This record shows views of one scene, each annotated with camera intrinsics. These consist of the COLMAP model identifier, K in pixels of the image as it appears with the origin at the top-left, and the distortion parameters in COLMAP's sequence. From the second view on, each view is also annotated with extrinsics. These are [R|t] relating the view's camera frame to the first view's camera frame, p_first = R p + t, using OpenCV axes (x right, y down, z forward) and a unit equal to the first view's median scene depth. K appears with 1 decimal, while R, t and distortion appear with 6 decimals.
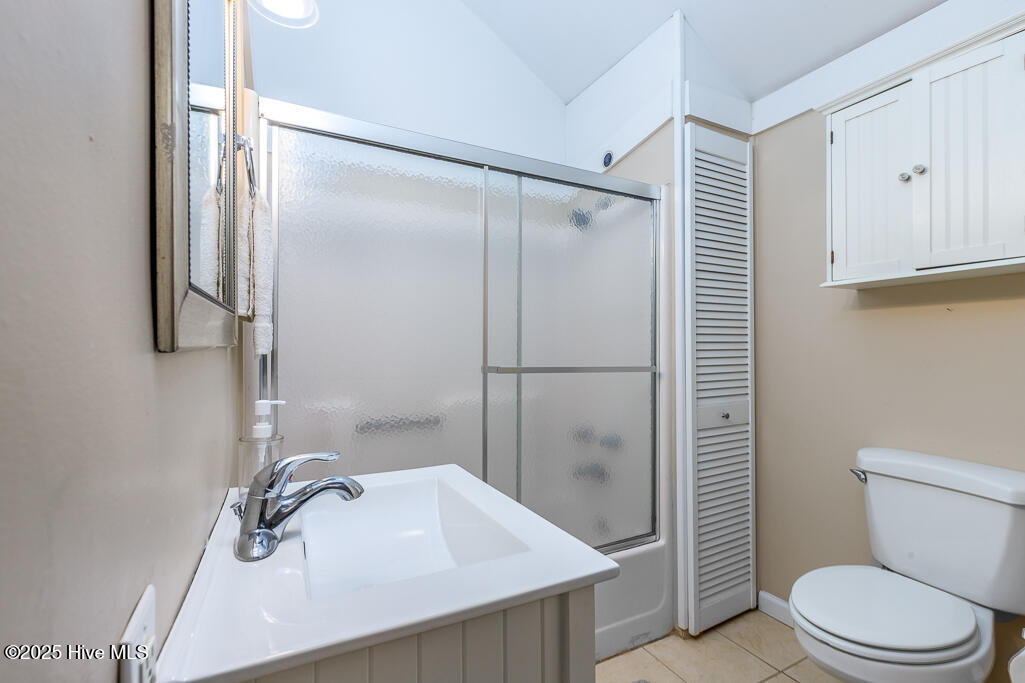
lens RADIAL K [[463.4, 0, 510.7], [0, 463.4, 340.6], [0, 0, 1]] dist [0.006566, 0.000766]
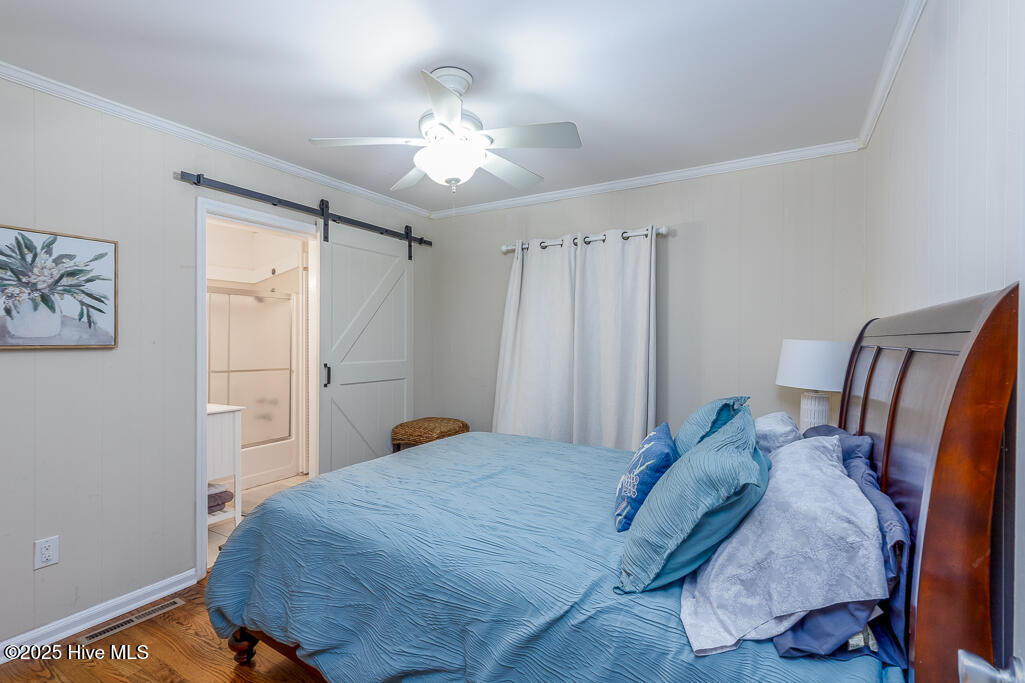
lens RADIAL K [[463.4, 0, 473.9], [0, 463.4, 334.6], [0, 0, 1]] dist [0.006566, 0.000766]
pose [[0.862948, 0.004393, 0.505274, -0.090480], [-0.003484, 0.999990, -0.002742, -0.114691], [-0.505281, 0.000606, 0.862954, -1.582379]]
